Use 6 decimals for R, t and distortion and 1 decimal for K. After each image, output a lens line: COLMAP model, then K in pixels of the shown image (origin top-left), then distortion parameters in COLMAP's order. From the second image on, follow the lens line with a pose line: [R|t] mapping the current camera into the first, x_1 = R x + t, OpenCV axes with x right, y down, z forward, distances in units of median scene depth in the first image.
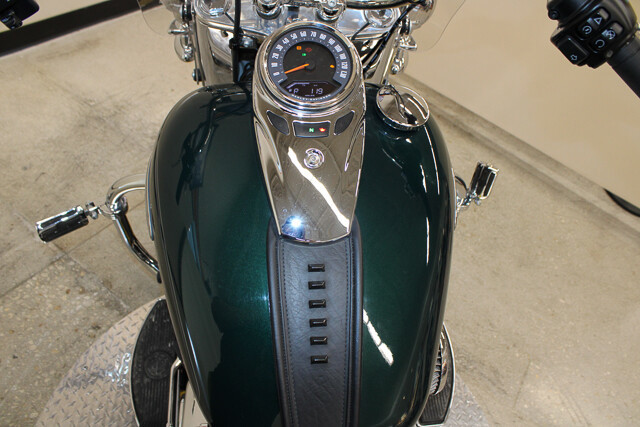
lens RADIAL K [[537.2, 0, 323.7], [0, 537.2, 213.5], [0, 0, 1]] dist [-0.146027, 0.096134]
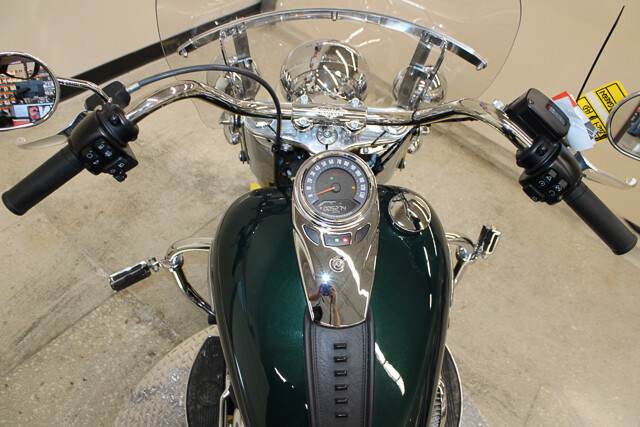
lens RADIAL K [[537.2, 0, 321.9], [0, 537.2, 212.5], [0, 0, 1]] dist [-0.146027, 0.096134]
pose [[0.998091, 0.004671, -0.061586, 0.010155], [-0.004752, 0.999988, -0.001166, -0.108518], [0.061580, 0.001456, 0.998101, -0.154894]]
